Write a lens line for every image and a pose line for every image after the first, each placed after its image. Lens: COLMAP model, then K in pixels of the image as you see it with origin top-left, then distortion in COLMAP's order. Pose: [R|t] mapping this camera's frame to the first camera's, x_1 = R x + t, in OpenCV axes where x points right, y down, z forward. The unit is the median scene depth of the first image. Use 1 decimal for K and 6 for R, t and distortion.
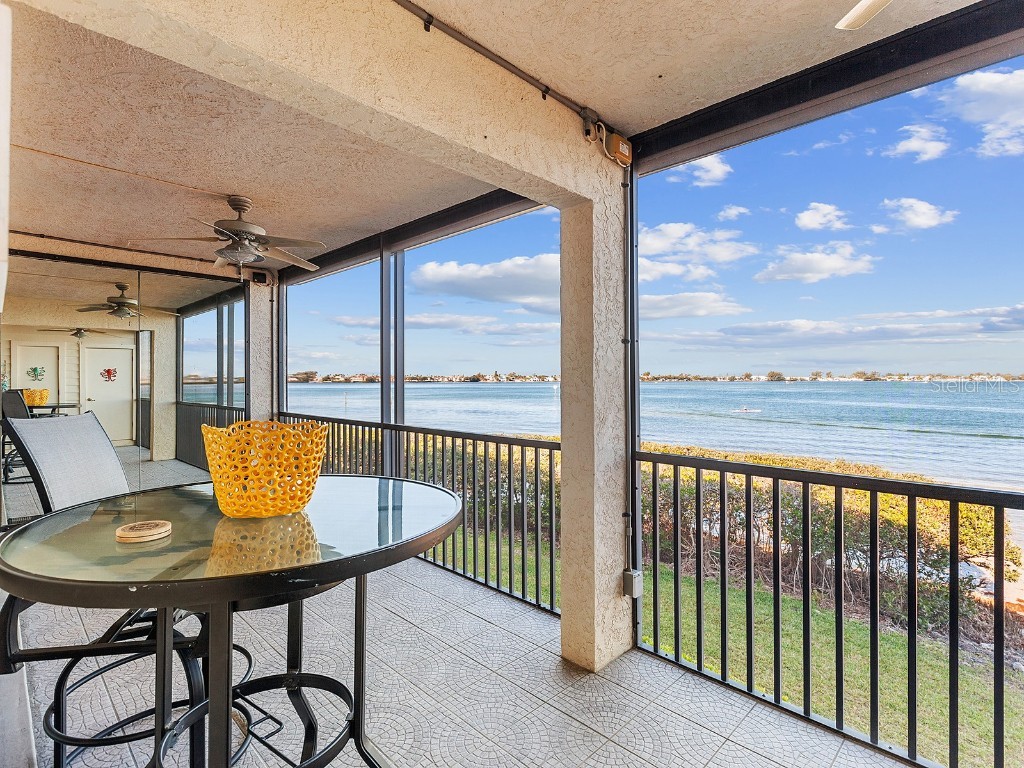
lens RADIAL K [[511.8, 0, 506.5], [0, 511.8, 381.5], [0, 0, 1]] dist [0.001078, 0.000181]
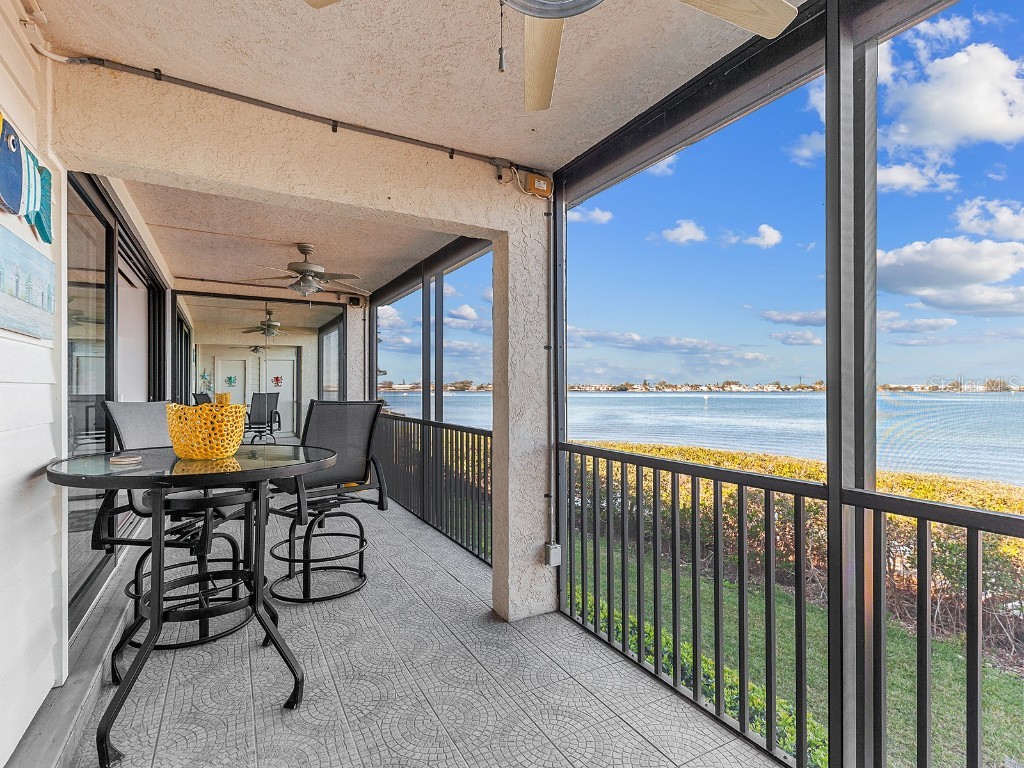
lens RADIAL K [[511.8, 0, 508.7], [0, 511.8, 390.2], [0, 0, 1]] dist [0.001078, 0.000181]
pose [[0.957701, 0.003170, -0.287747, 0.480965], [-0.003493, 0.999994, -0.000608, 0.020014], [0.287743, 0.001588, 0.957706, -0.146391]]
